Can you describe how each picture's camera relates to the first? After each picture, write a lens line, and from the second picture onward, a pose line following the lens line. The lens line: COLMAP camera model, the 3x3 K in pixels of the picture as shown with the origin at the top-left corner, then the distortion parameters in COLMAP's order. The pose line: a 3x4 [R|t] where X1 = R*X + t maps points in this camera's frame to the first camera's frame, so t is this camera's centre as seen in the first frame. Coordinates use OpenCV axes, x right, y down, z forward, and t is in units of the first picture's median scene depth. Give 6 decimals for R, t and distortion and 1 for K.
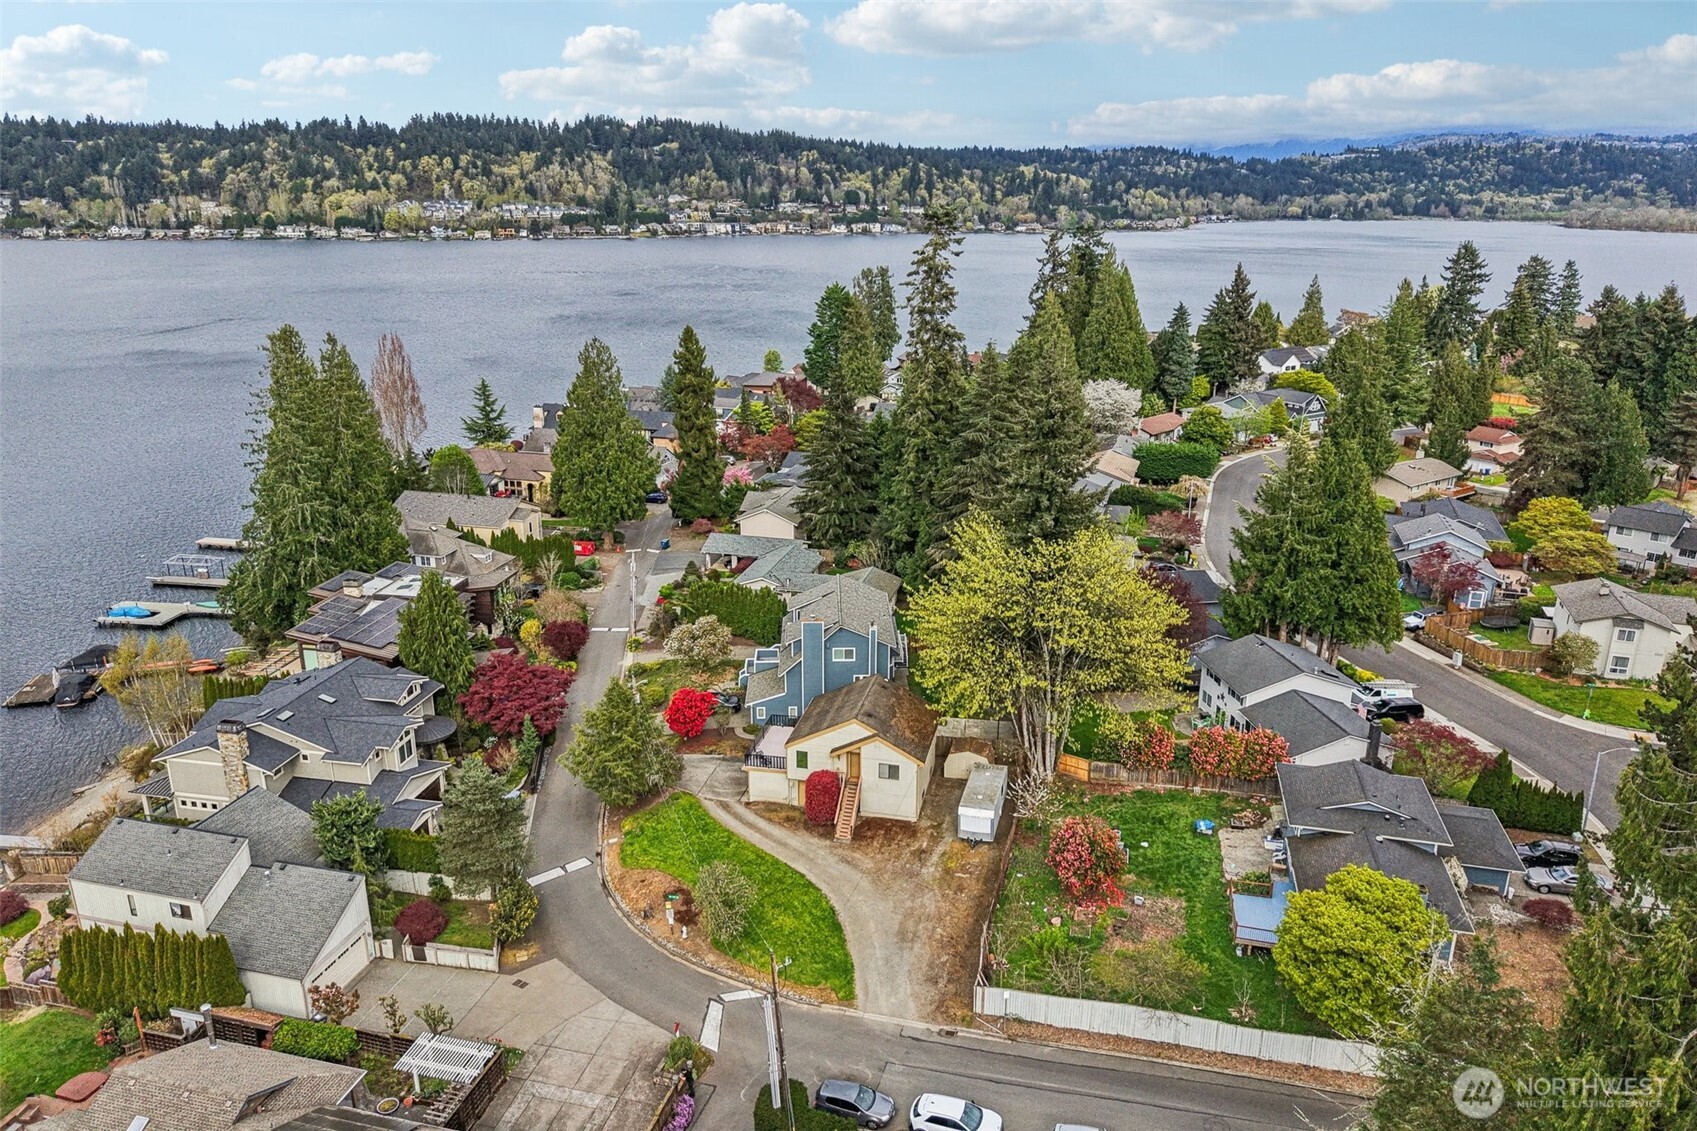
lens RADIAL K [[1161.5, 0, 860.2], [0, 1161.5, 545.3], [0, 0, 1]] dist [0.016527, -0.017678]
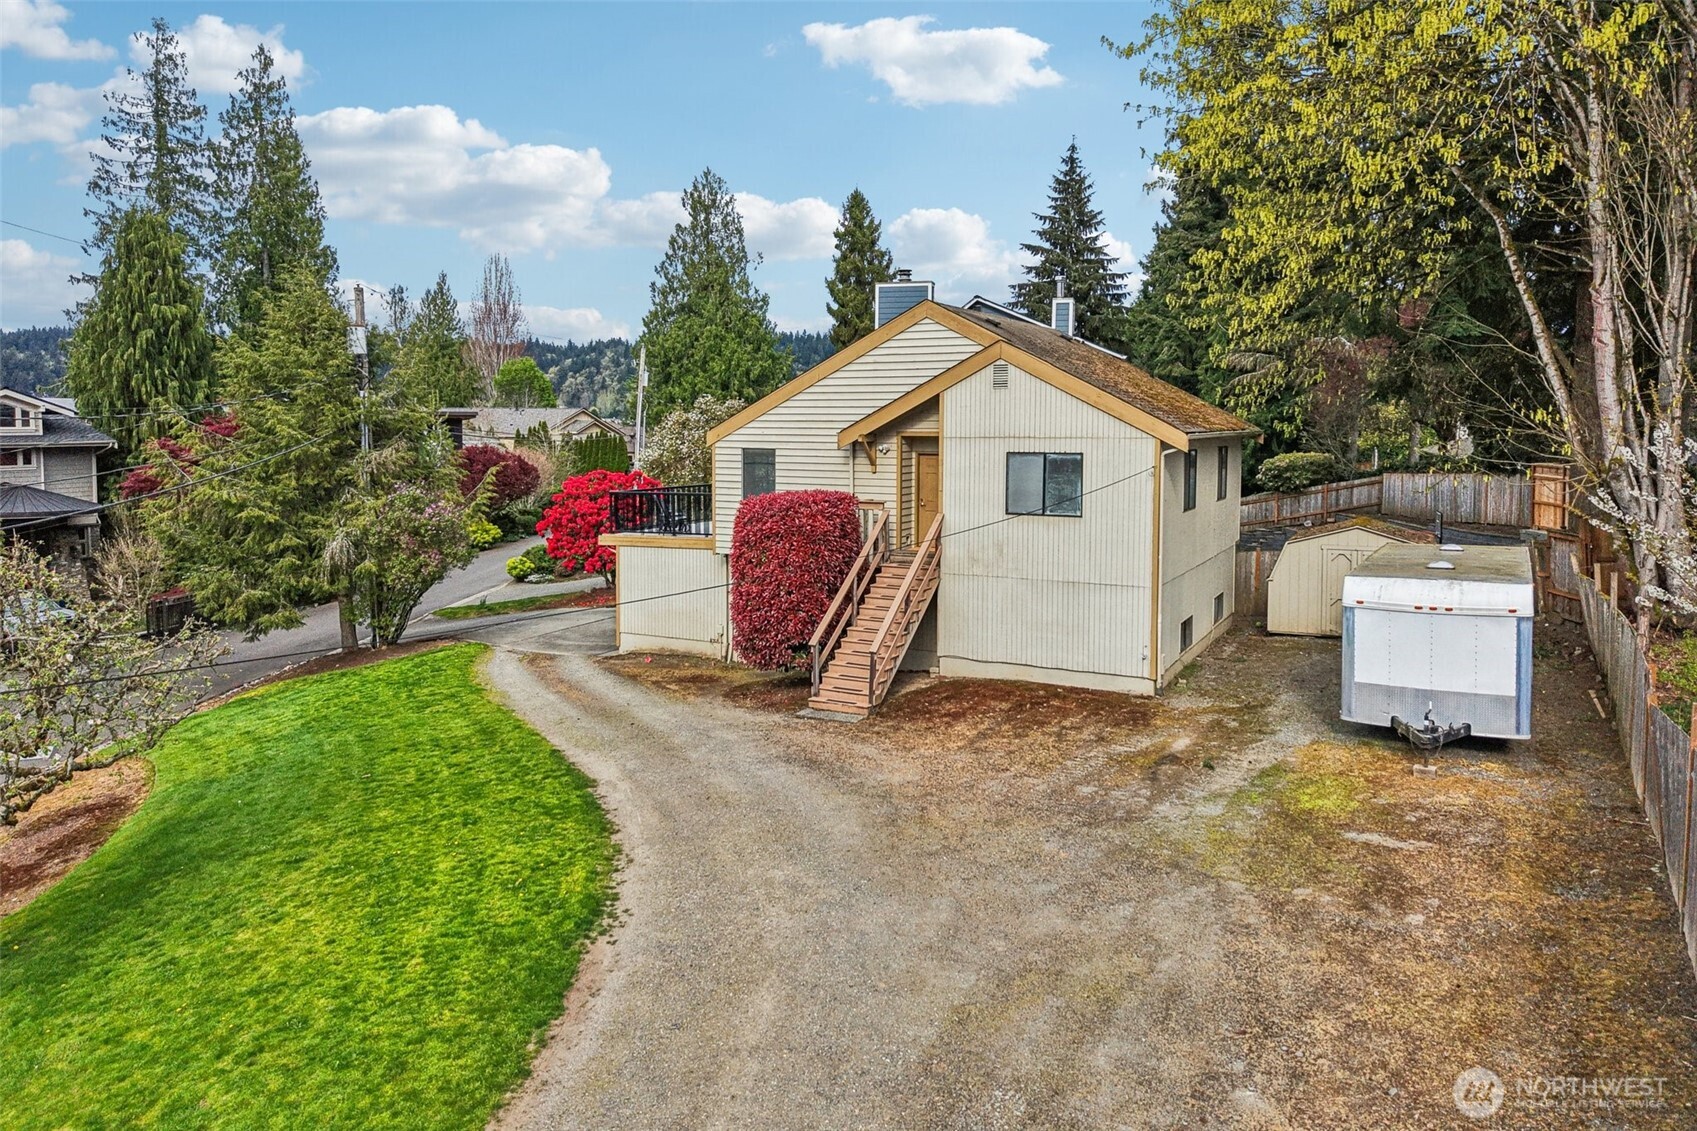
lens RADIAL K [[1174.7, 0, 844.4], [0, 1174.7, 492.1], [0, 0, 1]] dist [0.006357, 0.000669]
pose [[0.964855, 0.011475, -0.262534, 0.003071], [-0.072546, 0.971853, -0.224138, 0.015721], [0.252572, 0.235307, 0.938530, 0.045188]]
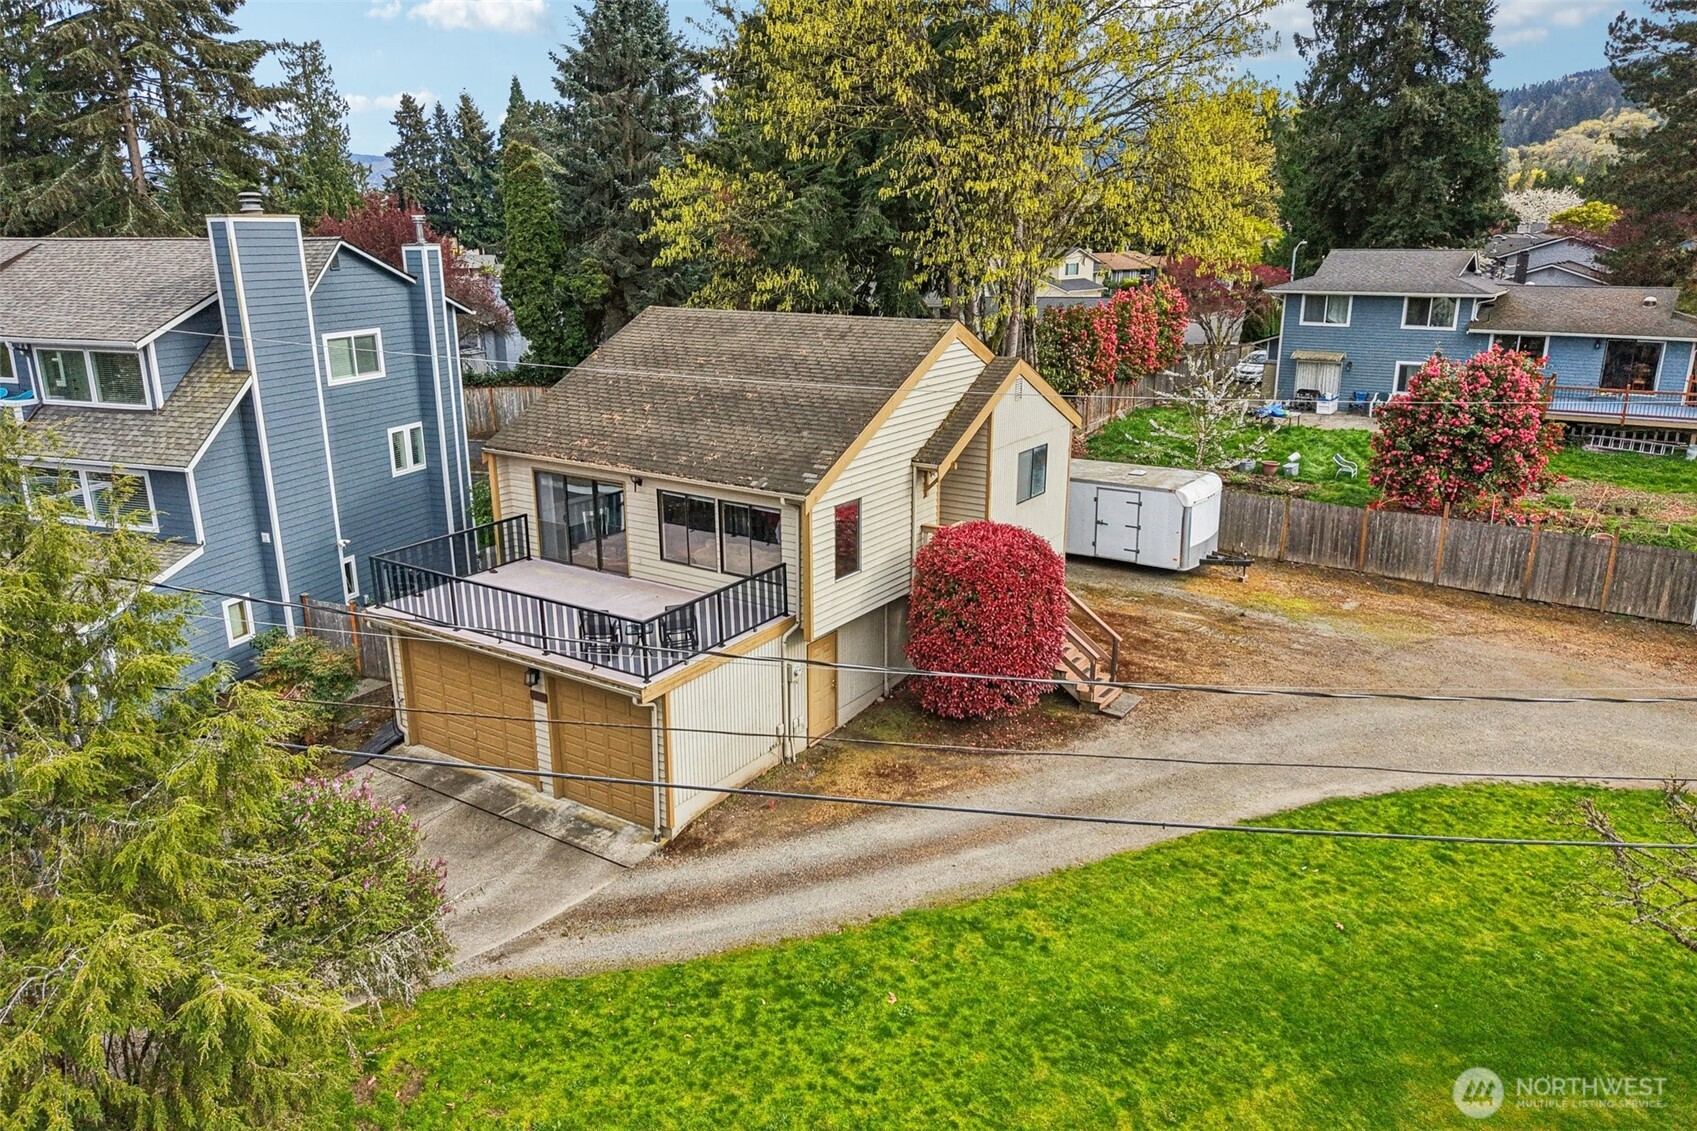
lens RADIAL K [[1156.7, 0, 876.2], [0, 1156.7, 562.9], [0, 0, 1]] dist [0.011149, -0.007561]
pose [[0.359865, -0.268011, 0.893682, -0.017036], [0.278265, 0.945092, 0.171378, 0.009224], [-0.890542, 0.187007, 0.414684, 0.055463]]
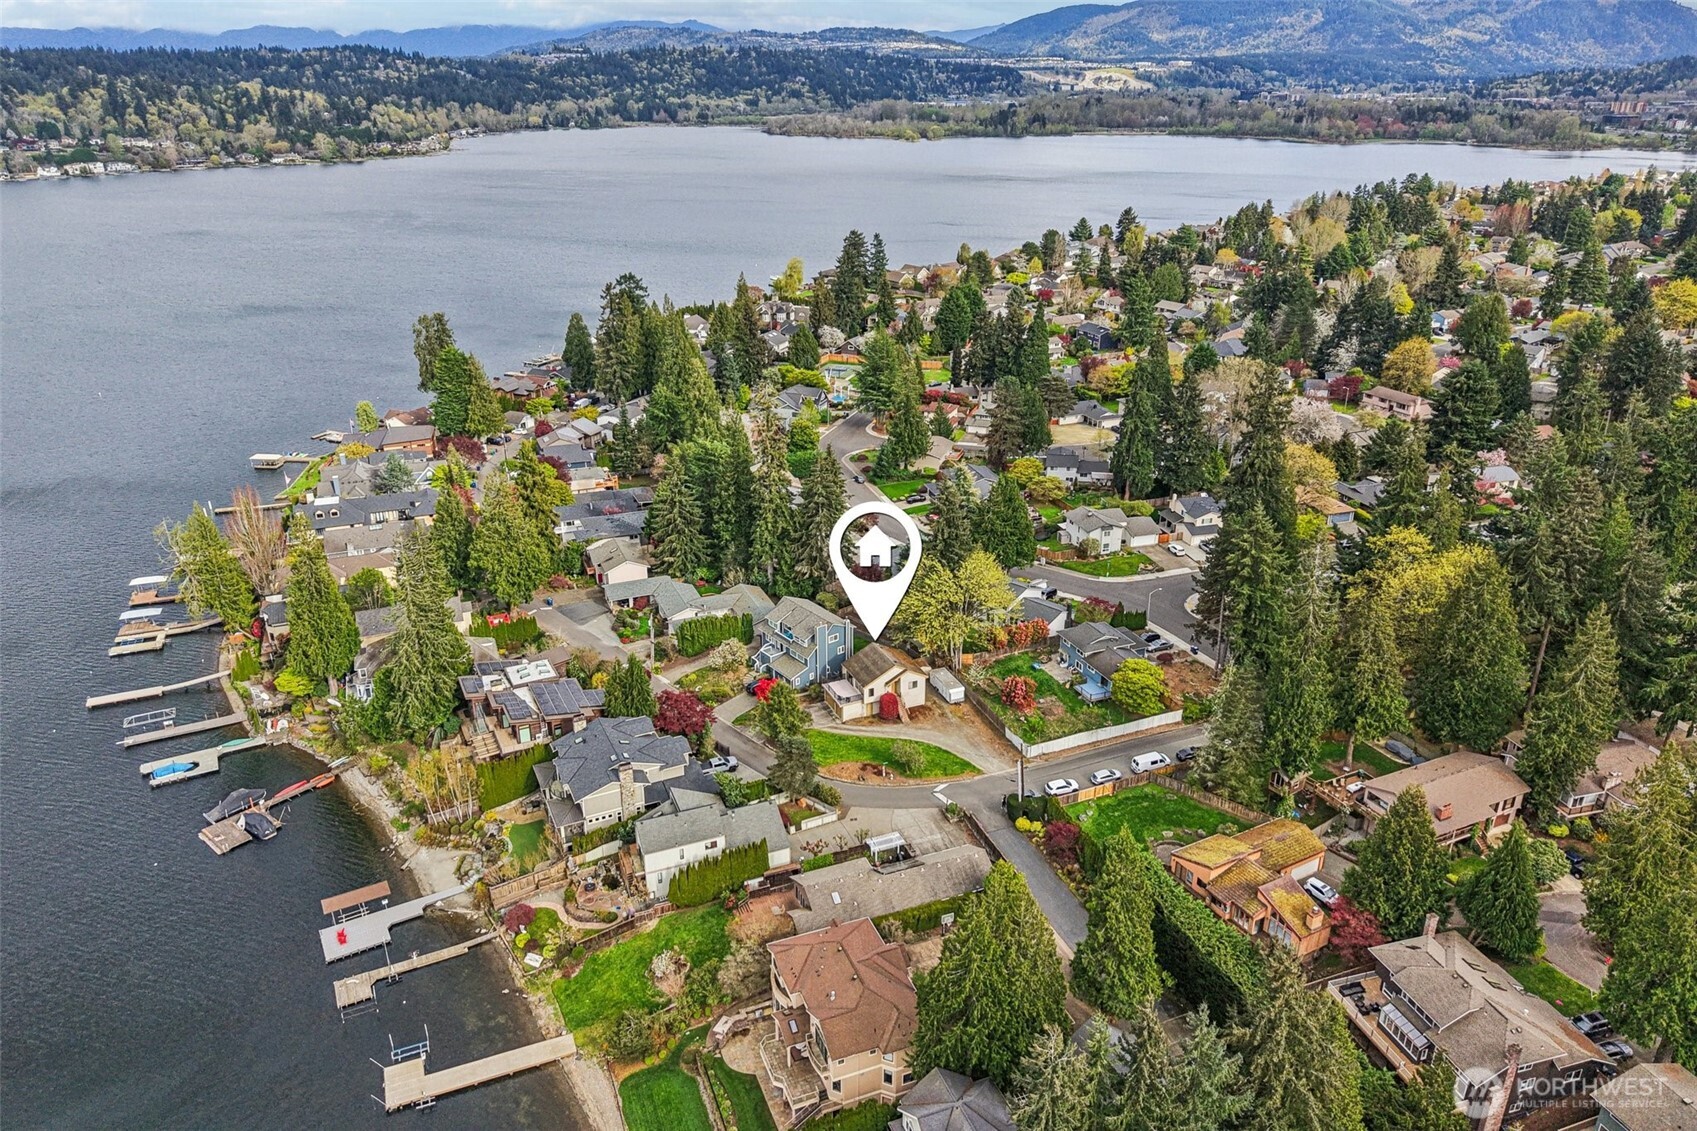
lens RADIAL K [[1156.7, 0, 876.2], [0, 1156.7, 562.9], [0, 0, 1]] dist [0.011149, -0.007561]
pose [[0.803341, -0.233397, 0.547876, -0.068303], [0.177728, 0.972036, 0.153491, -0.021434], [-0.568380, -0.025932, 0.822358, -0.041092]]
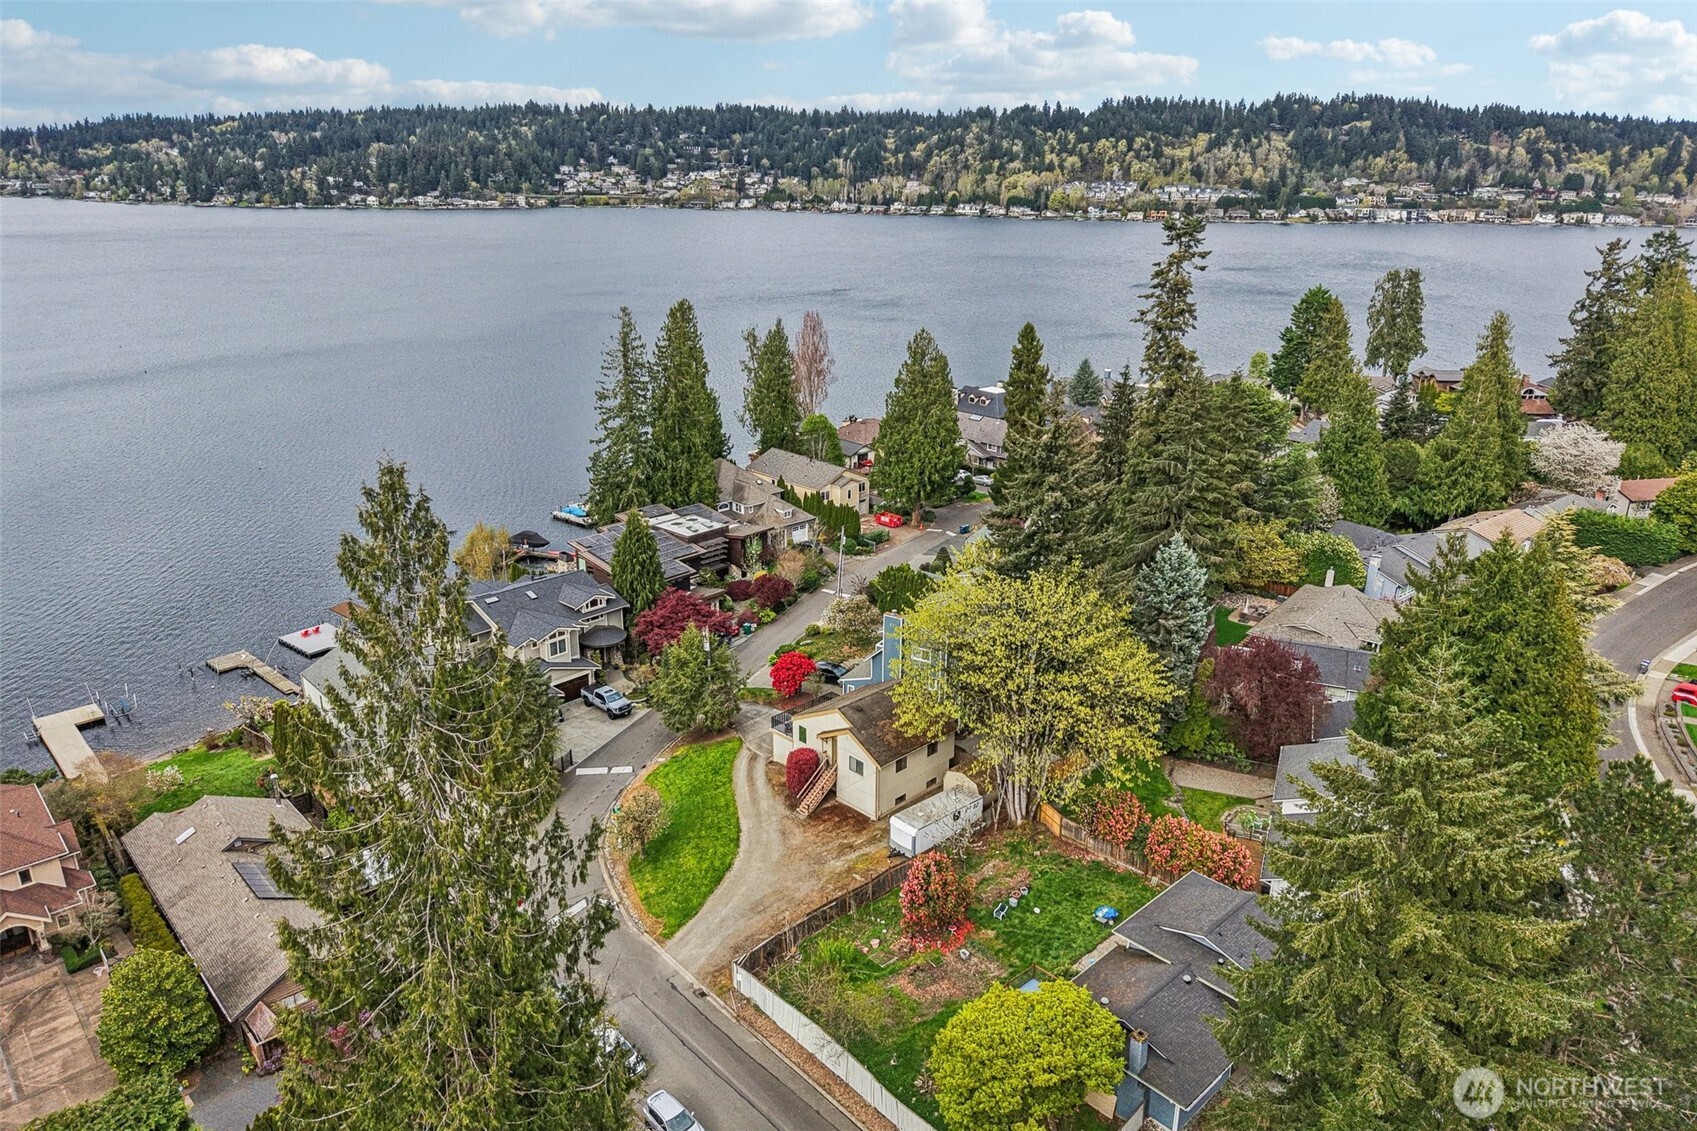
lens RADIAL K [[1135.2, 0, 848.5], [0, 1135.2, 565.5], [0, 0, 1]] dist [0.018980, -0.014710]
pose [[0.839390, 0.184722, -0.511177, 0.031027], [-0.165084, 0.982693, 0.084032, -0.004185], [0.517853, 0.013852, 0.855358, 0.006978]]
